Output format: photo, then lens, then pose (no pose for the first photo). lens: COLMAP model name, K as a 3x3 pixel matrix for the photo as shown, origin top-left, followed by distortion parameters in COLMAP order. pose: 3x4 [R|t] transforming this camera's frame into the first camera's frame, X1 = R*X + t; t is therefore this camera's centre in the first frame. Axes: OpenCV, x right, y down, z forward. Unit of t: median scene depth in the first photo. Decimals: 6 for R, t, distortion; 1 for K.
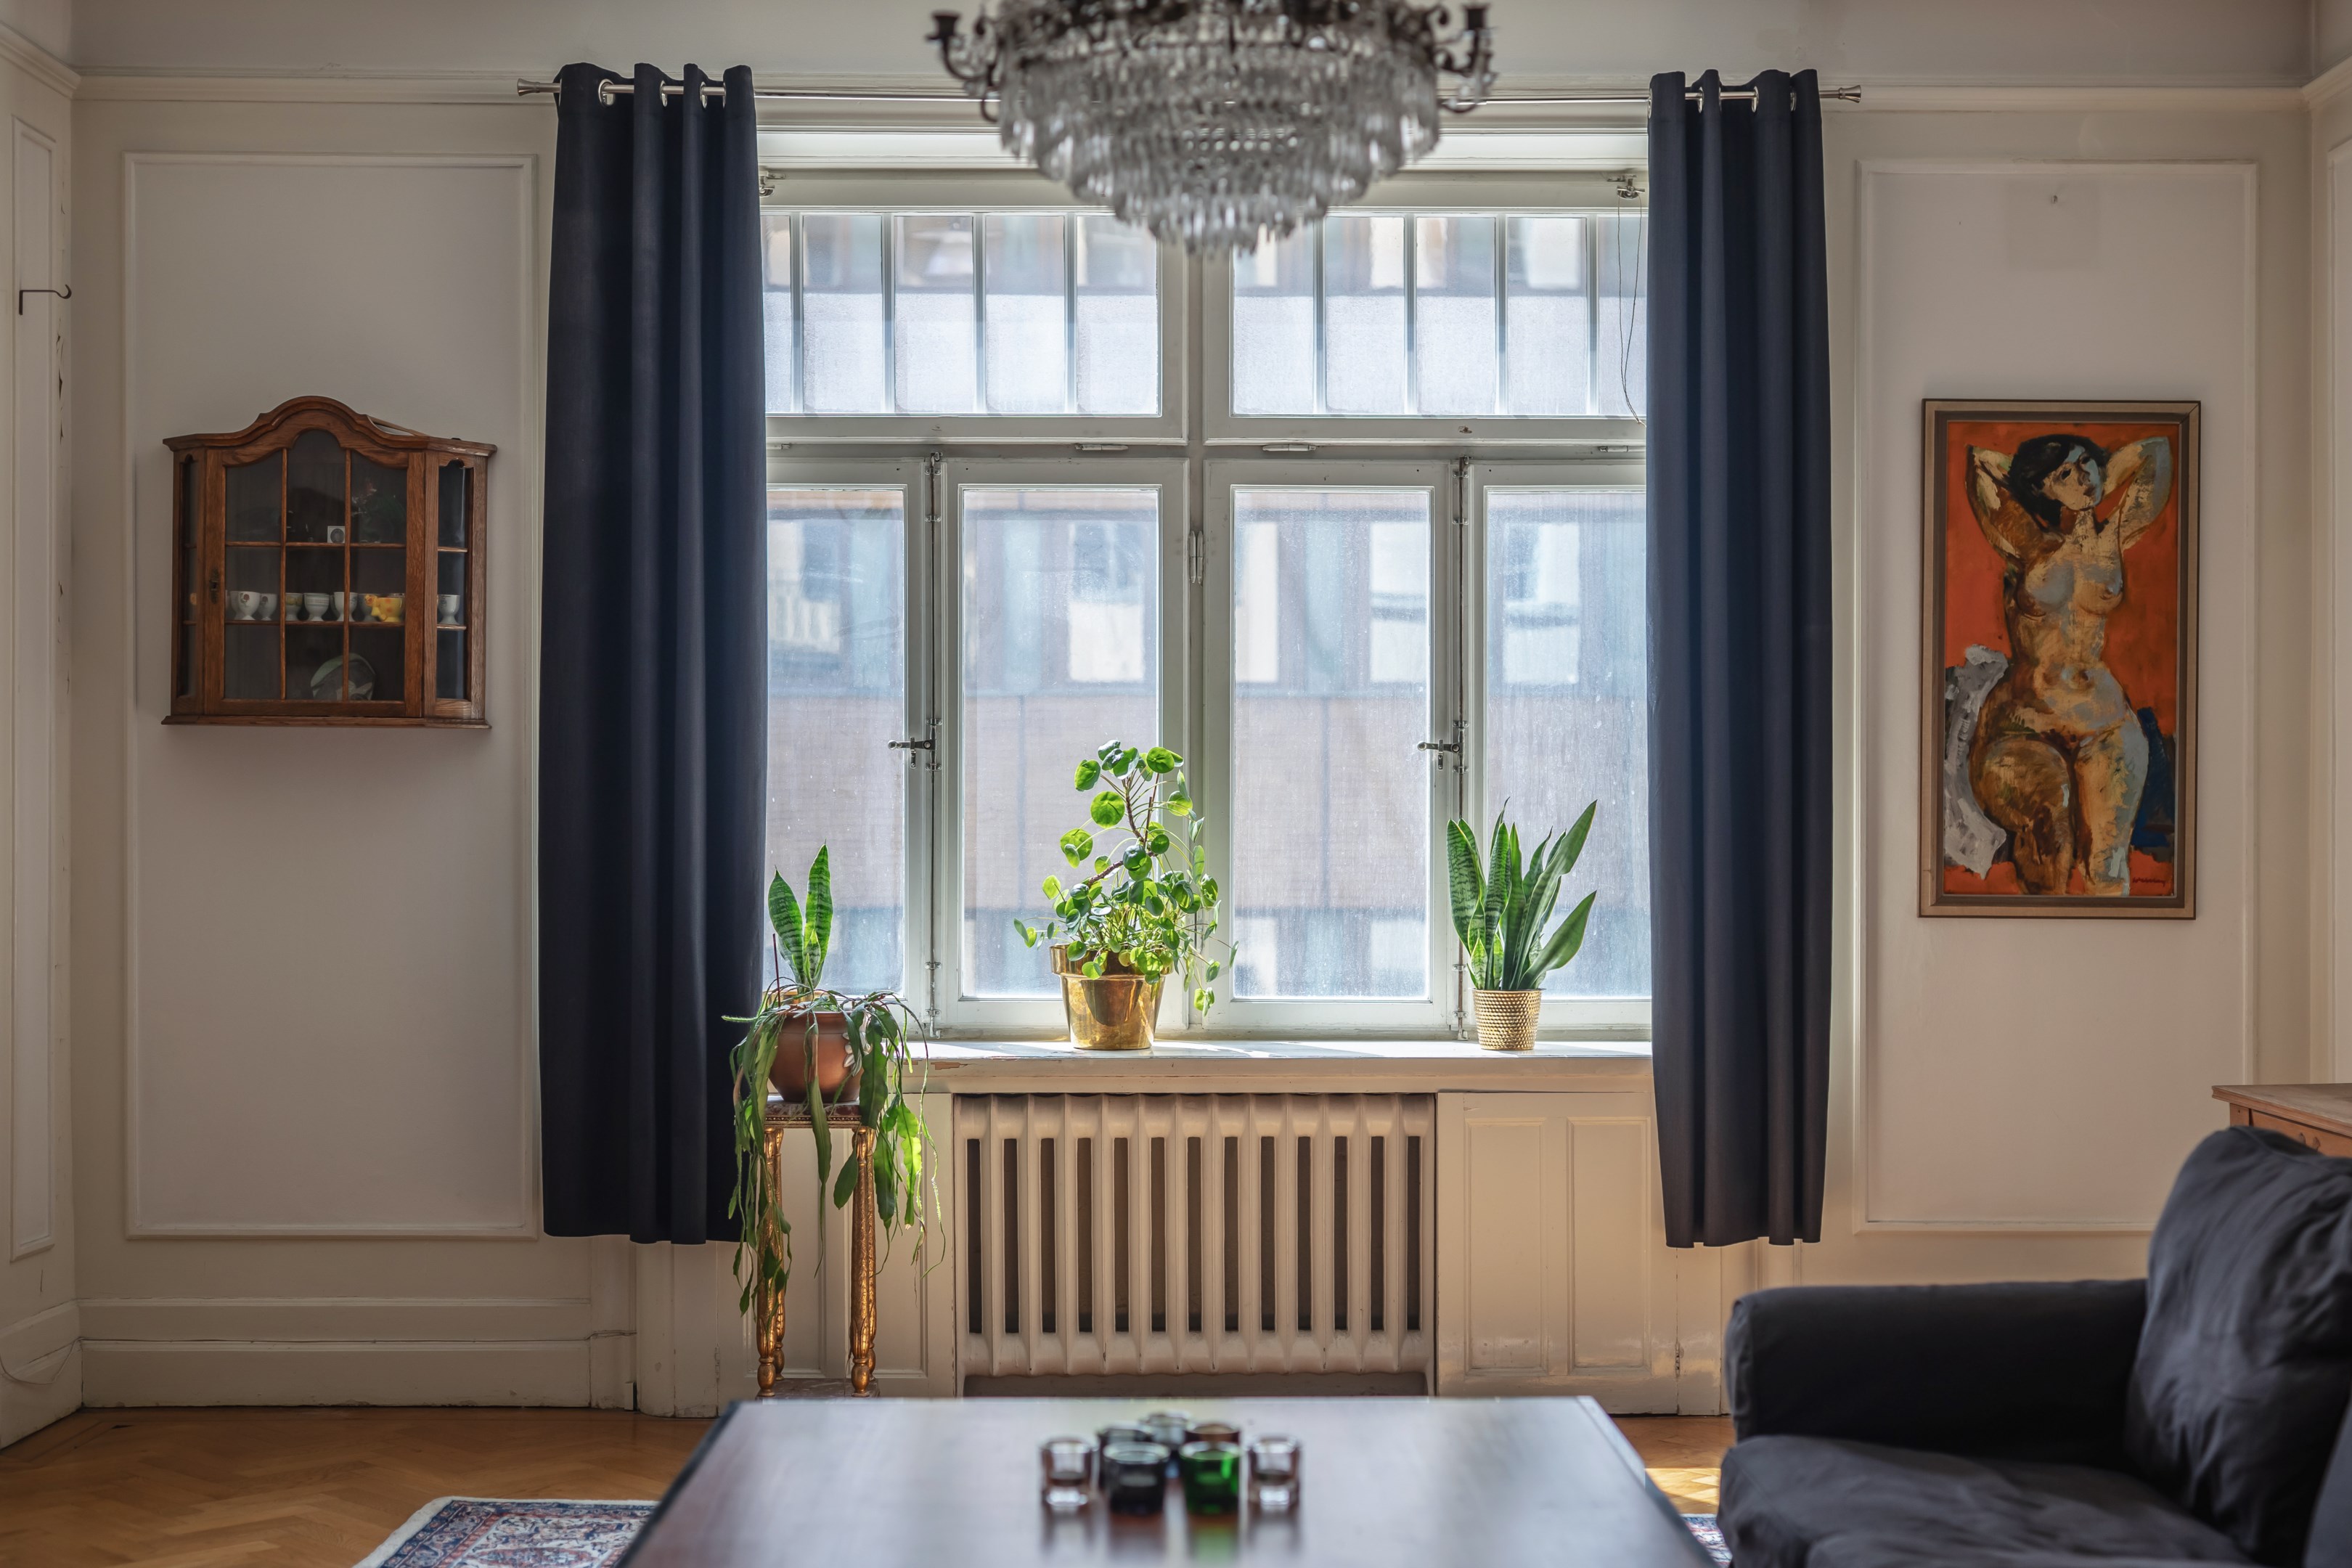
lens RADIAL K [[3337.7, 0, 1177.6], [0, 3337.7, 792.3], [0, 0, 1]] dist [0.007698, 0.104252]
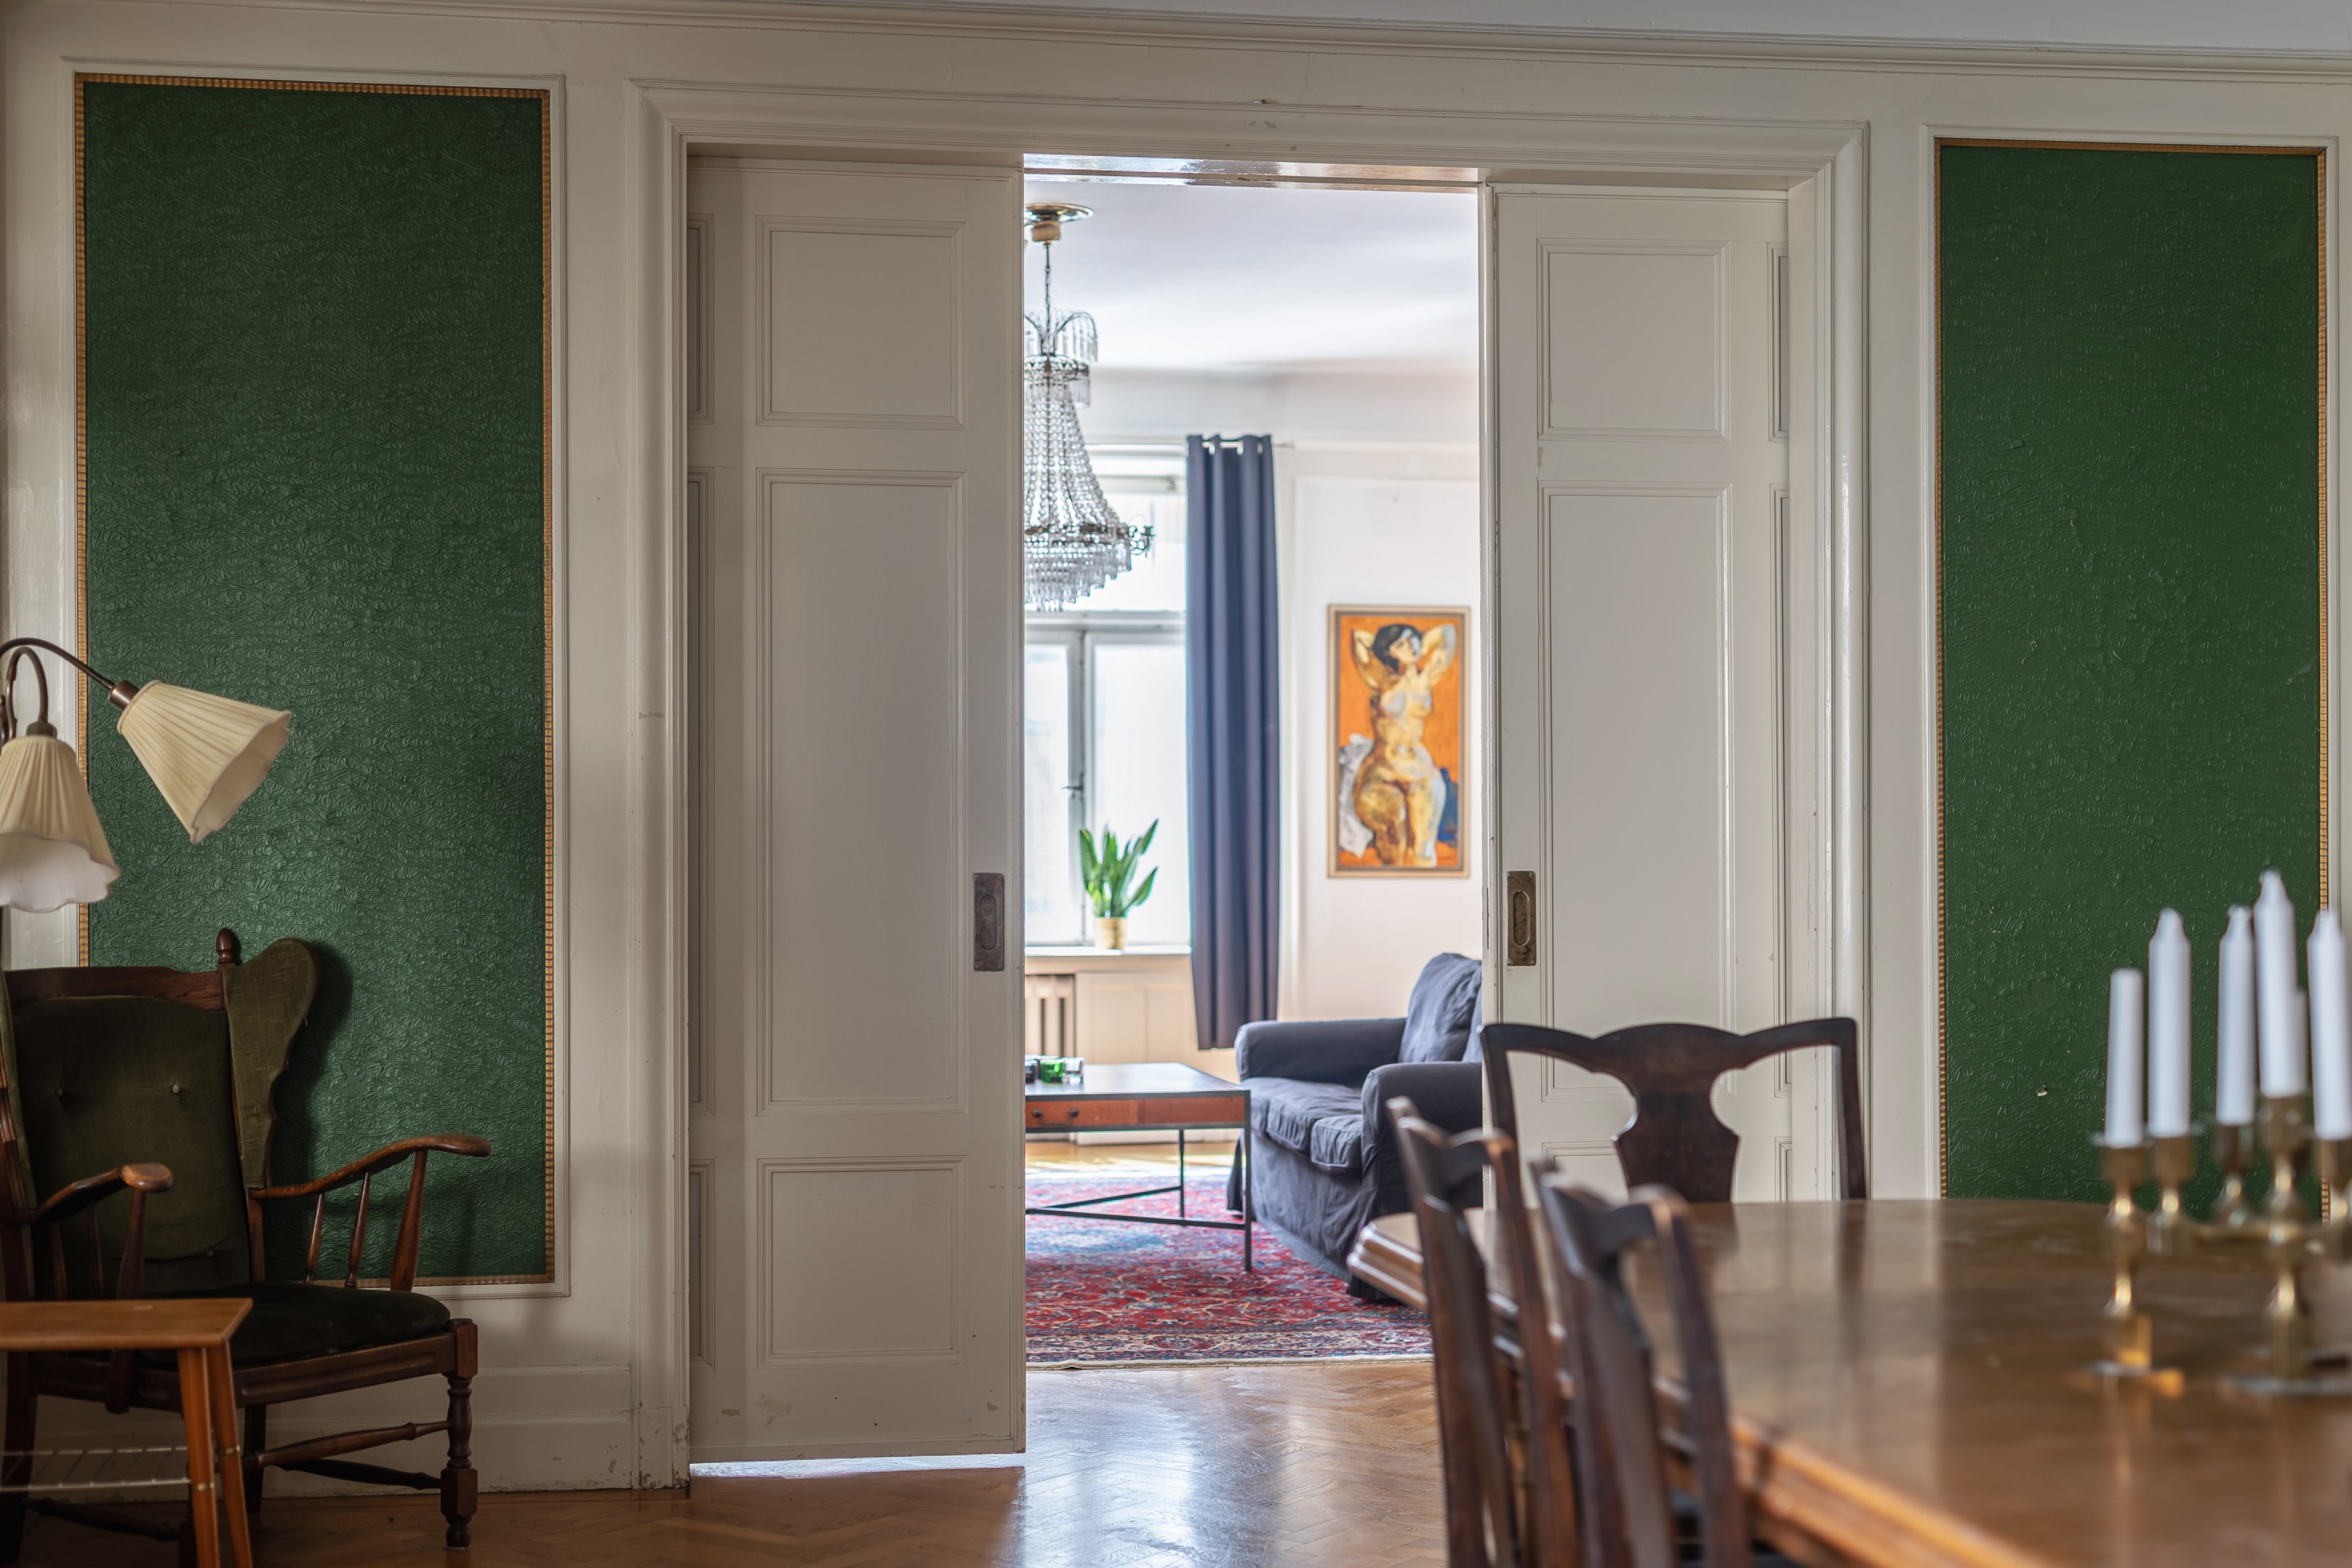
lens RADIAL K [[3337.7, 0, 1177.6], [0, 3337.7, 792.3], [0, 0, 1]] dist [0.007698, 0.104252]
pose [[0.987784, -0.002390, 0.155812, -0.155873], [0.003556, 0.999968, -0.007203, 0.002134], [-0.155790, 0.007669, 0.987760, -0.853172]]
